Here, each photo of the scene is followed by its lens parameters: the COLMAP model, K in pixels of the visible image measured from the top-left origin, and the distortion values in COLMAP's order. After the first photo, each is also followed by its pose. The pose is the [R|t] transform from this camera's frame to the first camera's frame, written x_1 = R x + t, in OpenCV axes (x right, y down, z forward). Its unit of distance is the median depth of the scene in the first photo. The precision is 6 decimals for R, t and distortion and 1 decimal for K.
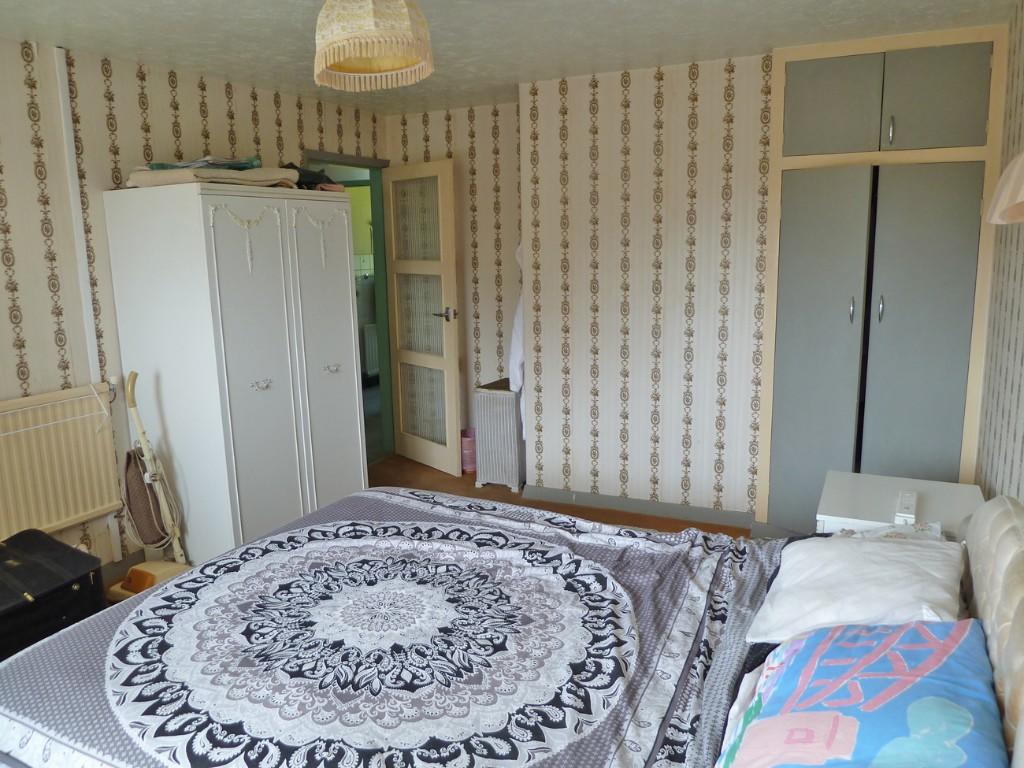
lens RADIAL K [[761.0, 0, 512.0], [0, 761.0, 384.0], [0, 0, 1]] dist [-0.003631, -0.001493]
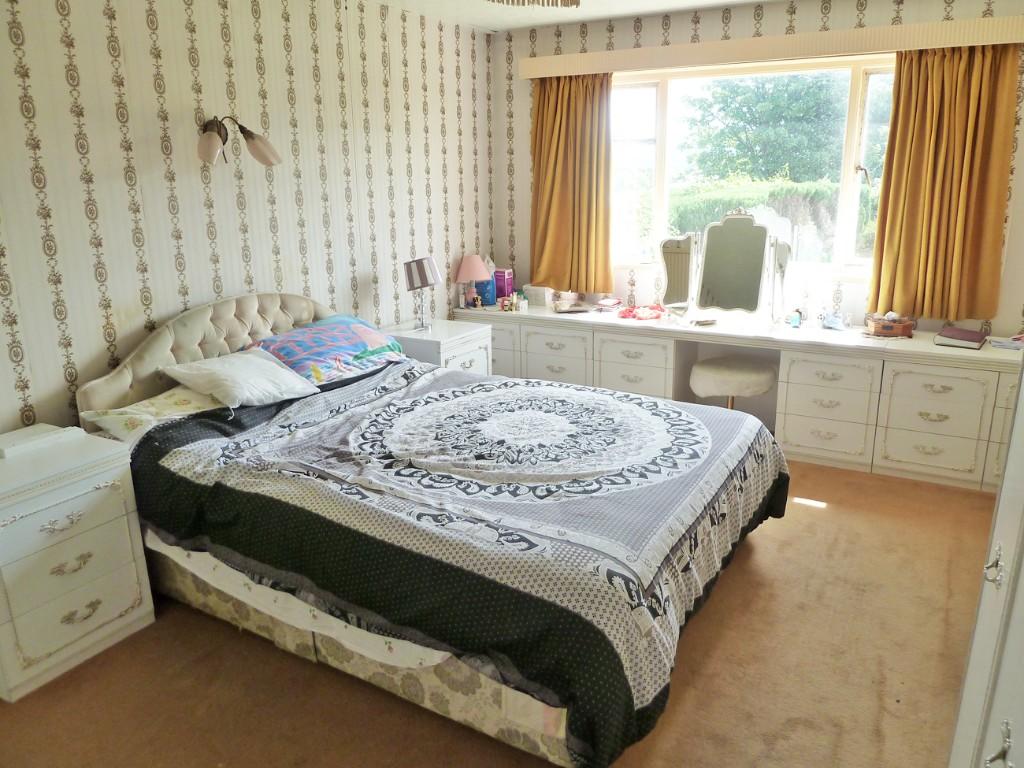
lens RADIAL K [[761.0, 0, 512.0], [0, 761.0, 384.0], [0, 0, 1]] dist [-0.003631, -0.001493]
pose [[-0.998125, 0.019659, 0.057962, -0.210493], [0.043557, 0.893466, 0.447014, -0.385099], [-0.042999, 0.448700, -0.892647, 2.074235]]
